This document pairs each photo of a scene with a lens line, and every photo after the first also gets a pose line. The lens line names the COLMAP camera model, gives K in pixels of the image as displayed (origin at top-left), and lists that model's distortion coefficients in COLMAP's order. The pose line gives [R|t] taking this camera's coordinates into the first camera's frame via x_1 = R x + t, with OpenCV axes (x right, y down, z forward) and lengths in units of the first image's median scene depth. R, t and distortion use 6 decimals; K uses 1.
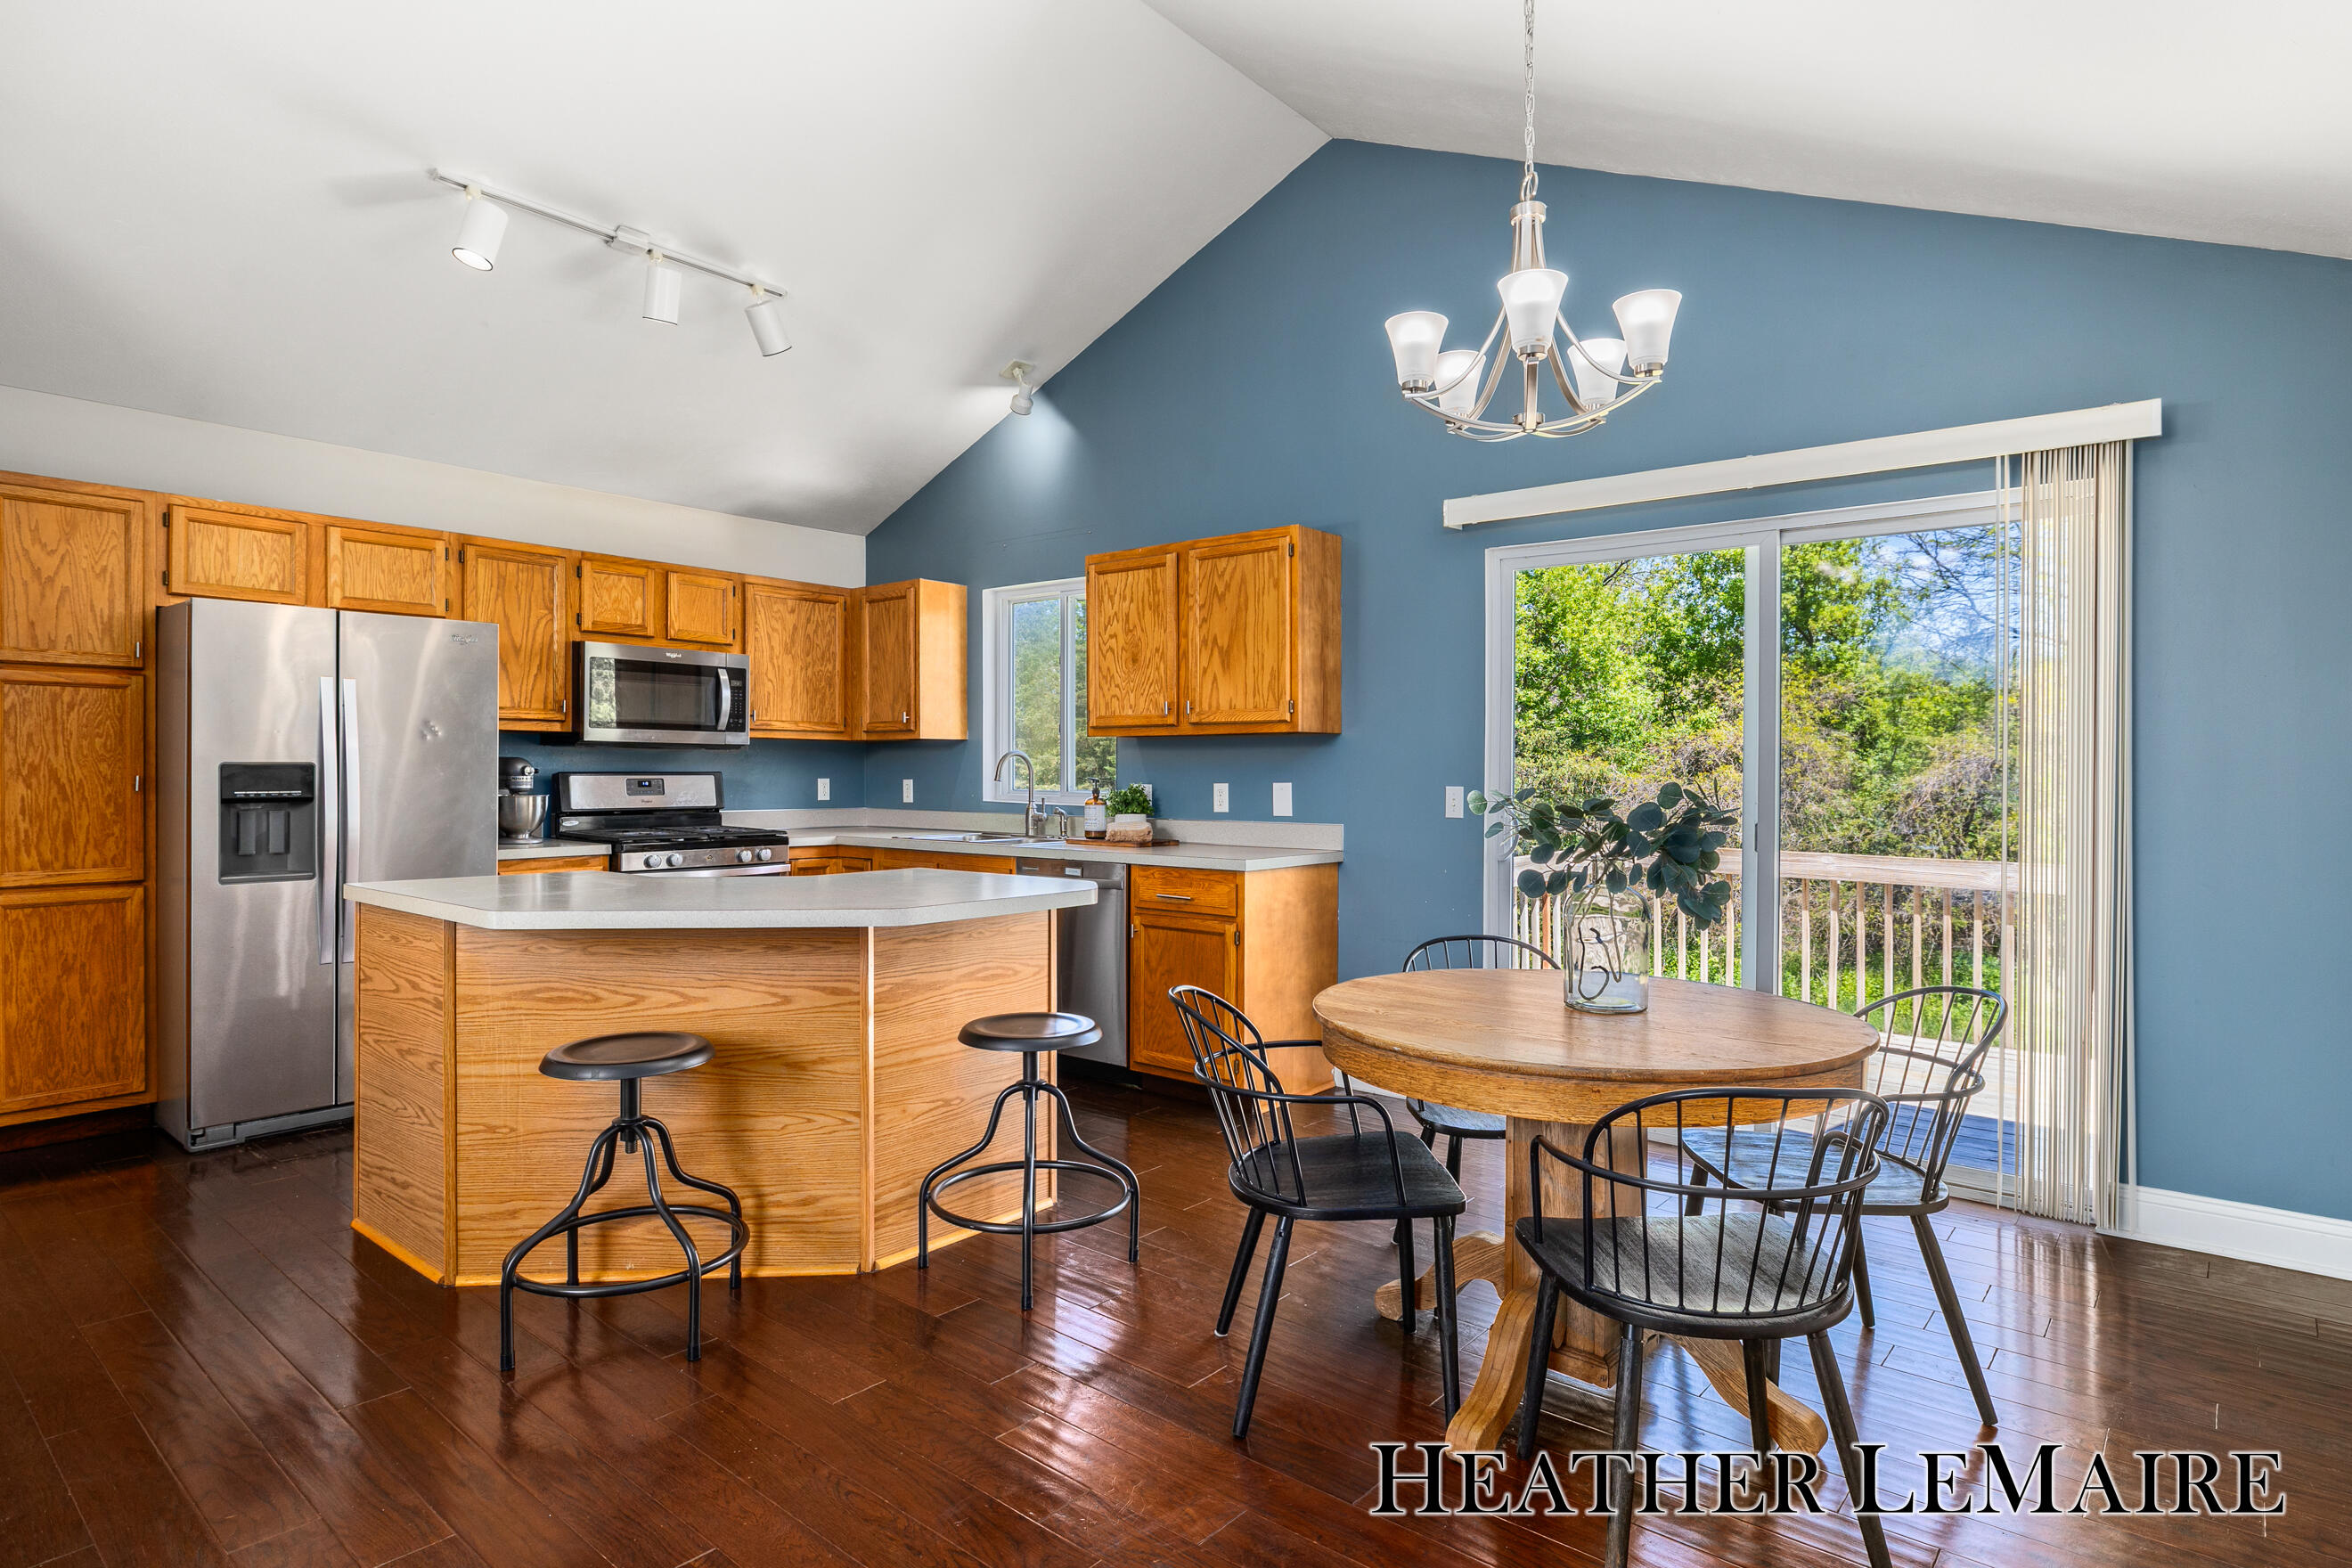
lens RADIAL K [[1263.9, 0, 1180.2], [0, 1263.9, 777.1], [0, 0, 1]] dist [0.005837, -0.001132]
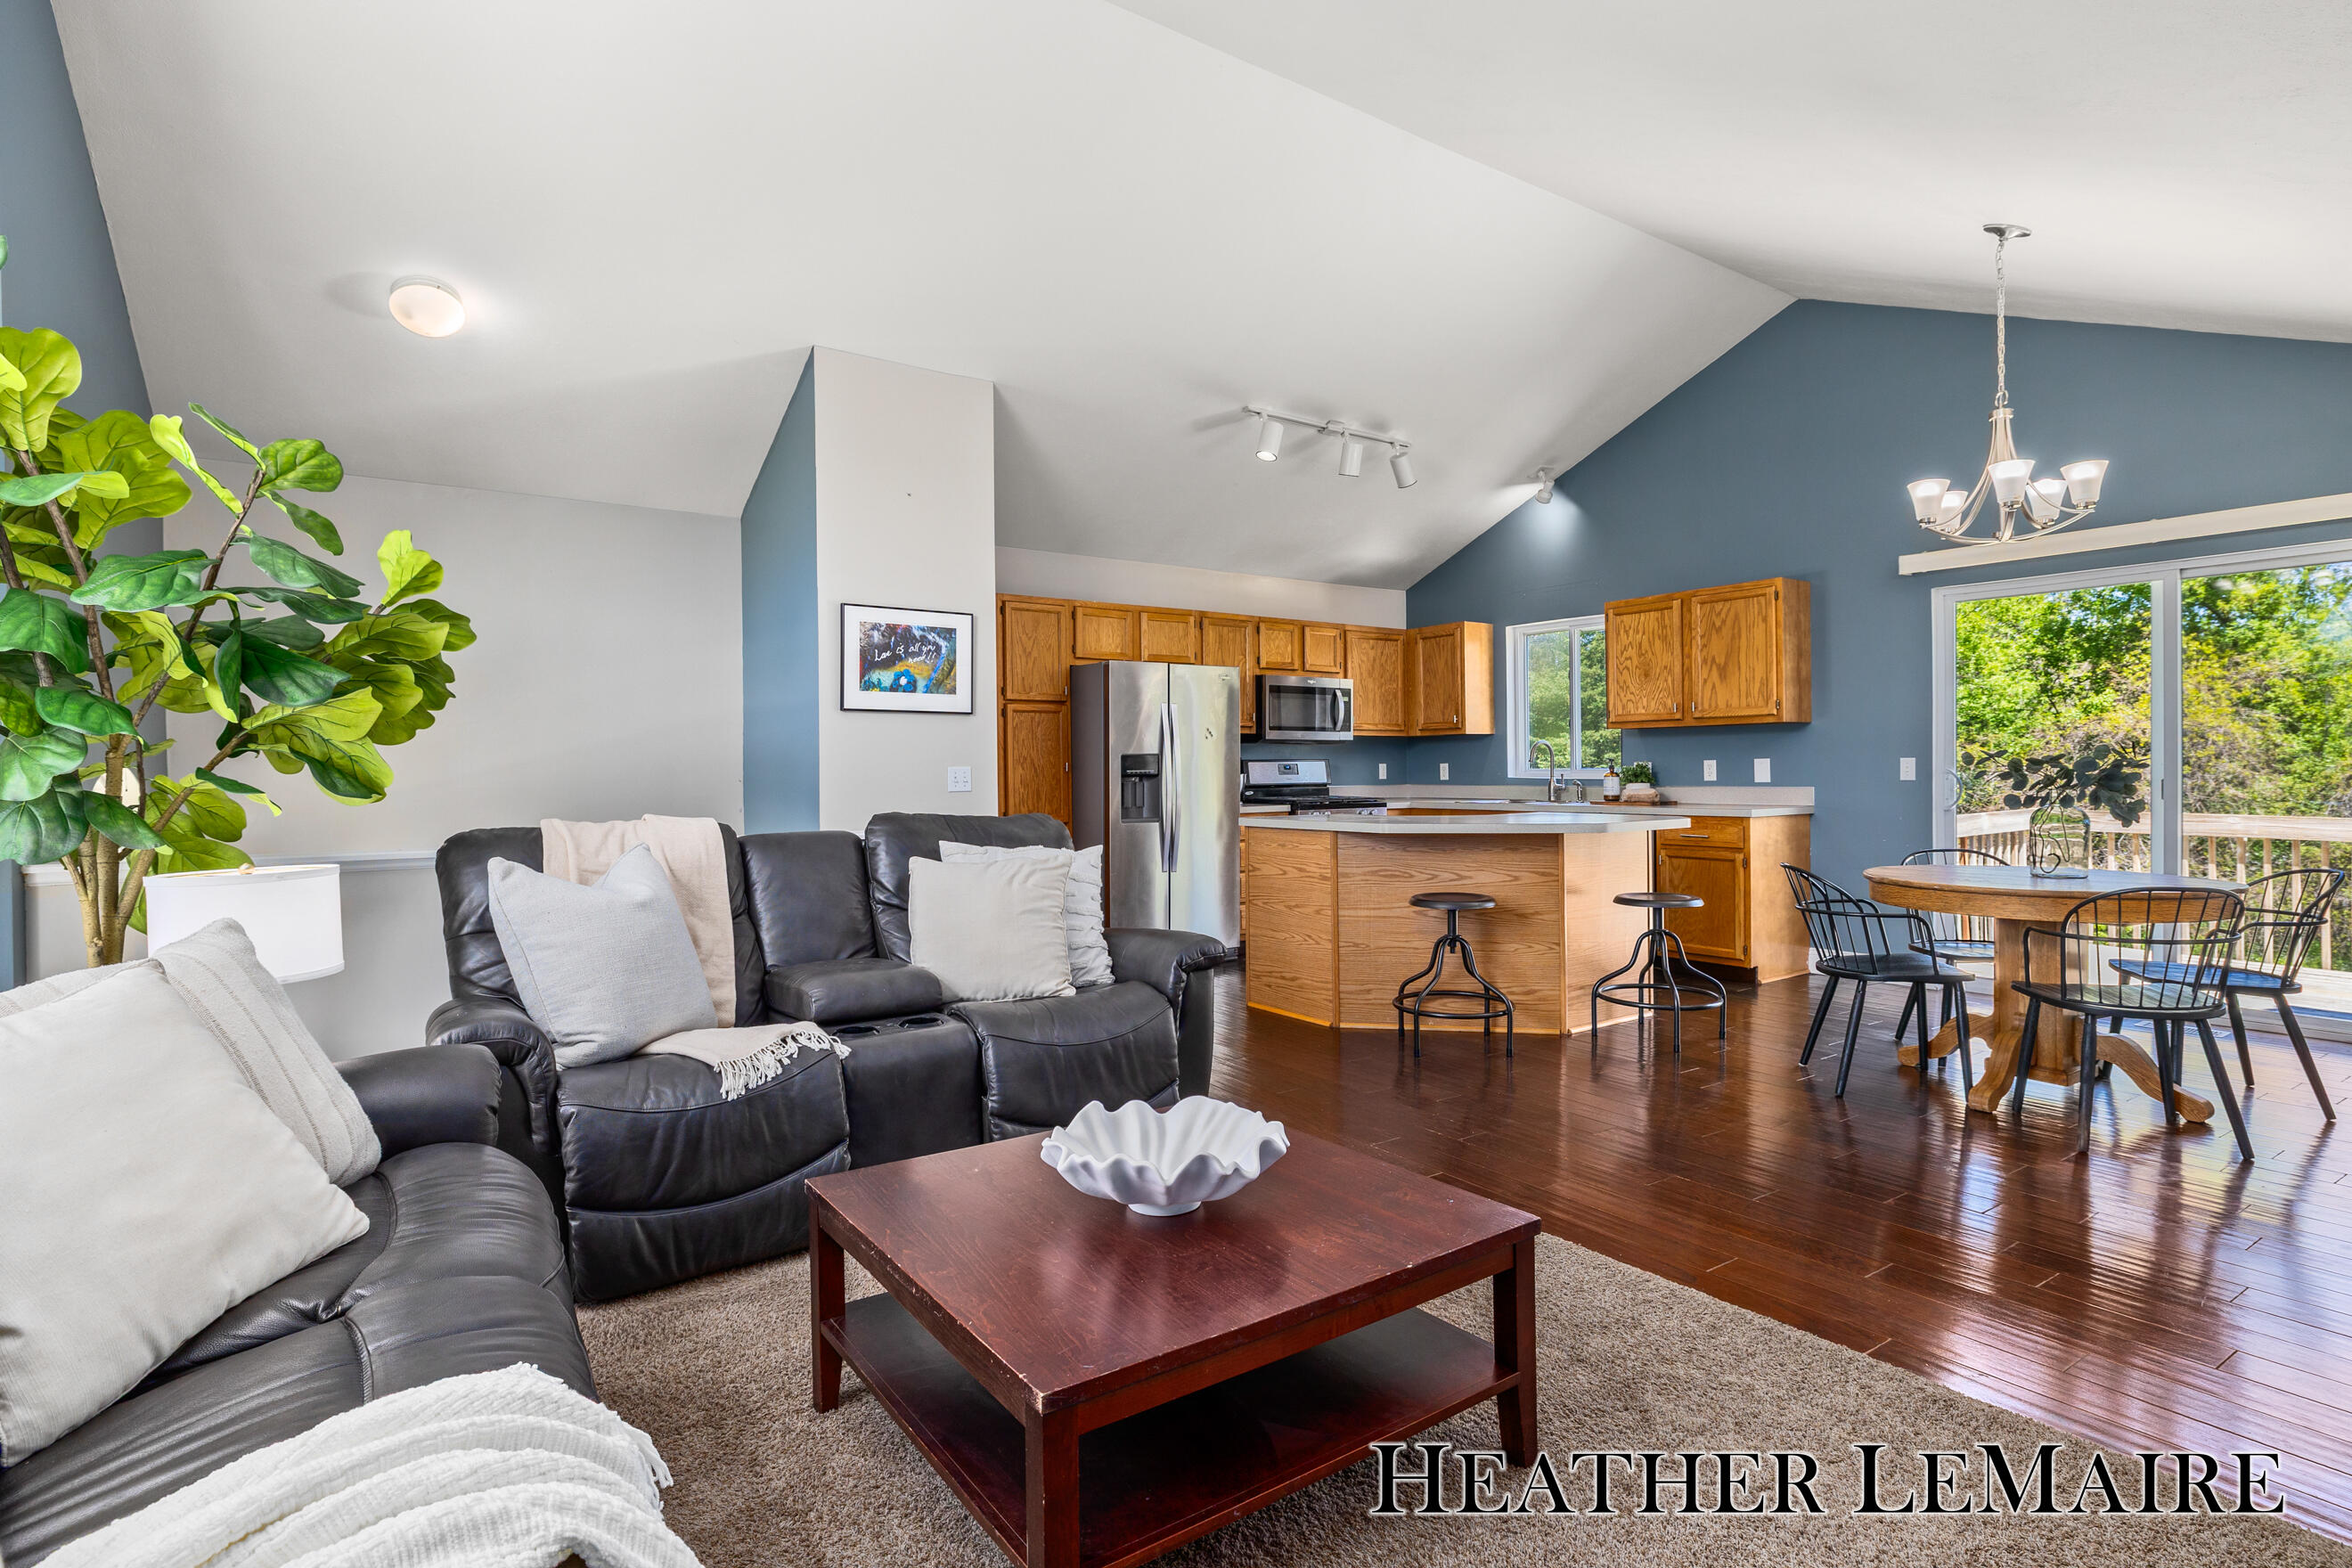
lens RADIAL K [[1172.6, 0, 1190.2], [0, 1172.6, 776.2], [0, 0, 1]] dist [0.005399, 0.001073]
pose [[0.965859, -0.012076, -0.258788, -0.198836], [0.012426, 0.999923, -0.000284, 0.016788], [0.258772, -0.002942, 0.965934, -0.432761]]
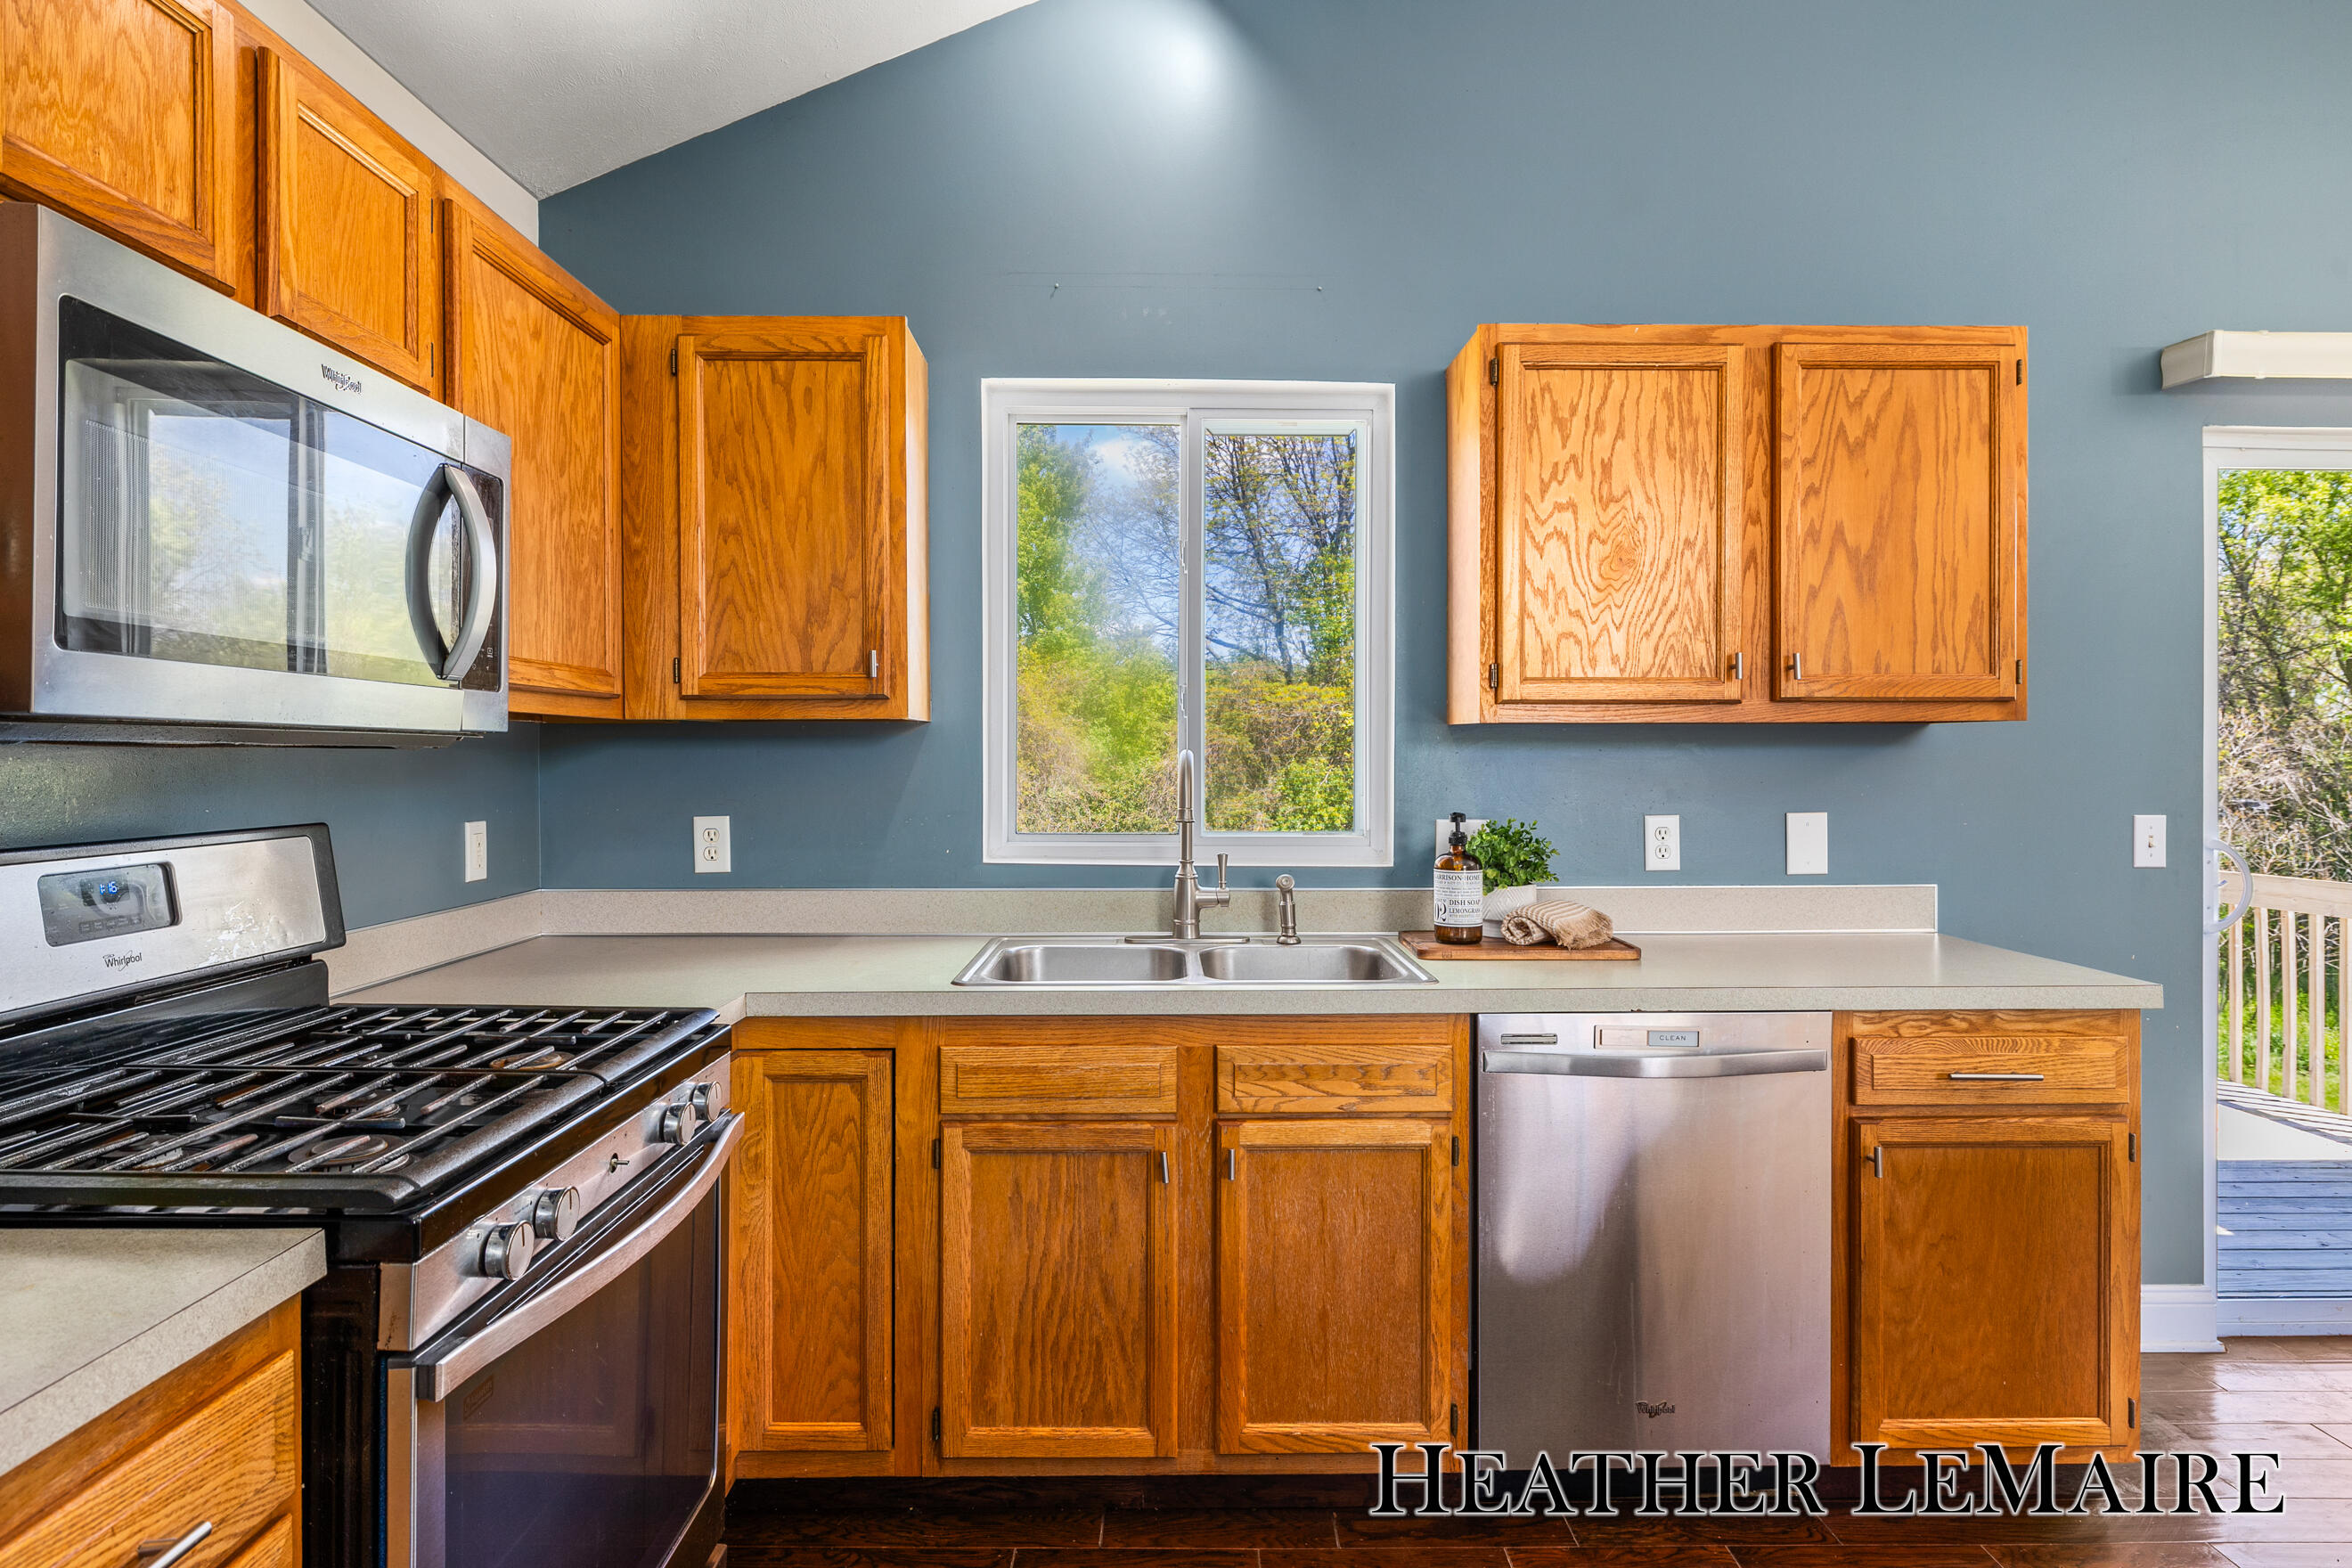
lens RADIAL K [[1263.9, 0, 1193.7], [0, 1263.9, 758.2], [0, 0, 1]] dist [0.005837, -0.001132]
pose [[0.758684, -0.007033, 0.651421, -0.480795], [0.006699, 0.999973, 0.002994, -0.022438], [-0.651424, 0.002092, 0.758711, 0.771445]]
